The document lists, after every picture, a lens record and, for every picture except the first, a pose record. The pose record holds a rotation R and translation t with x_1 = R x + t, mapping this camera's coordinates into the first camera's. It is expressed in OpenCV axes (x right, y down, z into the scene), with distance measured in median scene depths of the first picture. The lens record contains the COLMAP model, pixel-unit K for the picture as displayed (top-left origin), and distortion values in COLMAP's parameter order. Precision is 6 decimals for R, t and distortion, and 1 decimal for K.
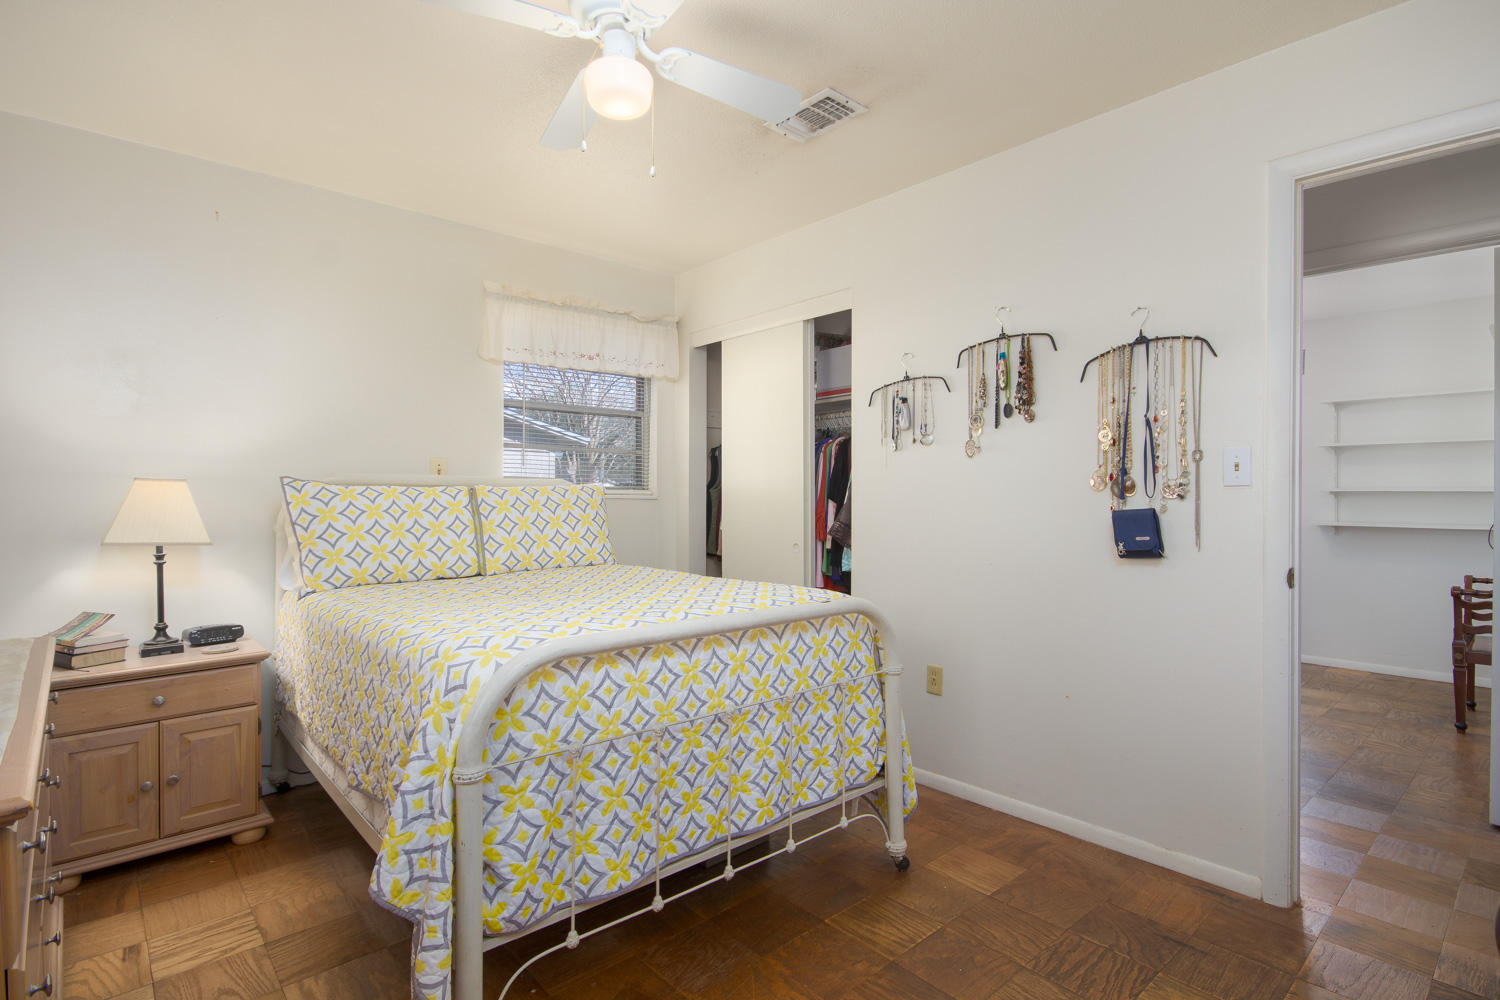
lens RADIAL K [[721.0, 0, 750.0], [0, 721.0, 500.0], [0, 0, 1]] dist [0.006146, -0.000145]
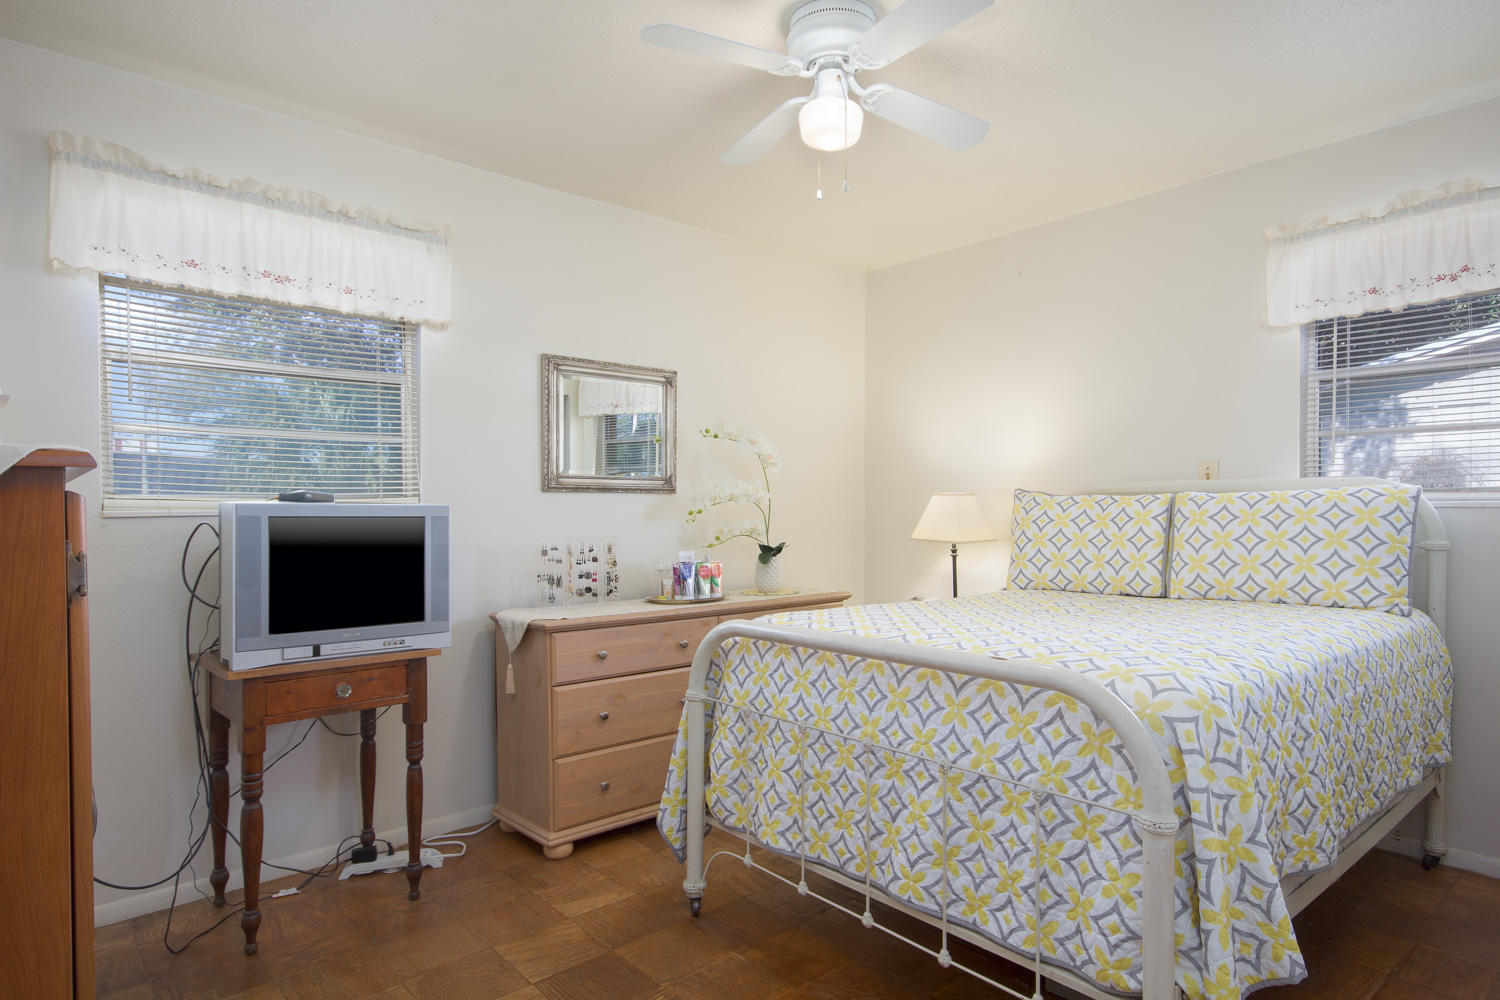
lens RADIAL K [[829.7, 0, 755.3], [0, 829.7, 508.6], [0, 0, 1]] dist [-0.002925, -0.000364]
pose [[0.010966, 0.001195, -0.999939, 0.960796], [0.004310, 0.999990, 0.001243, -0.006623], [0.999931, -0.004323, 0.010961, 0.799609]]
